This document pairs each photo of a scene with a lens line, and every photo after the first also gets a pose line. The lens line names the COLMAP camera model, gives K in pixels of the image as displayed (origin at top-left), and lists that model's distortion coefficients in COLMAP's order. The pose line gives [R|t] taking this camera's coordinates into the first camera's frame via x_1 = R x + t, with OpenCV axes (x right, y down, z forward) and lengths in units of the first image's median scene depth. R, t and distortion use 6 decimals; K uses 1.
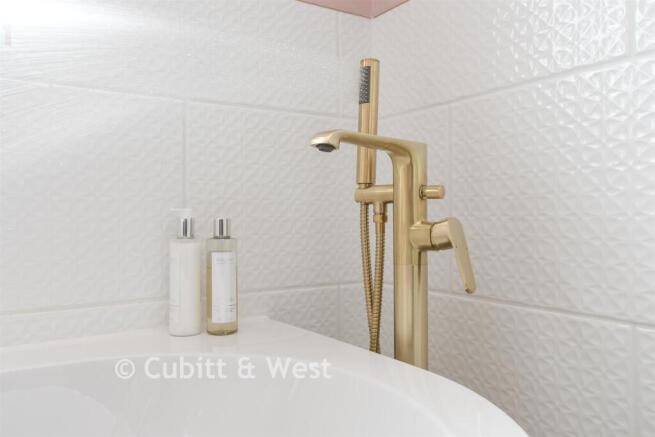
lens RADIAL K [[530.3, 0, 327.3], [0, 530.3, 217.9], [0, 0, 1]] dist [0.013974, 0.003303]
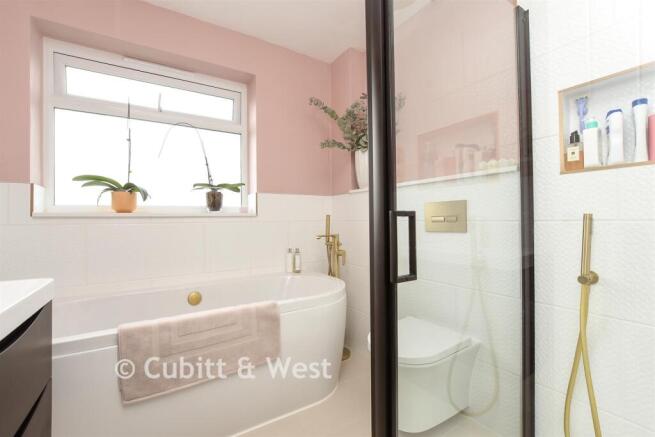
lens RADIAL K [[288.4, 0, 328.4], [0, 288.4, 218.4], [0, 0, 1]] dist [-0.013082, 0.000861]
pose [[0.997279, 0.001533, 0.073708, -0.113208], [-0.001203, 0.999989, -0.004527, -0.260295], [-0.073714, 0.004426, 0.997270, -1.644652]]
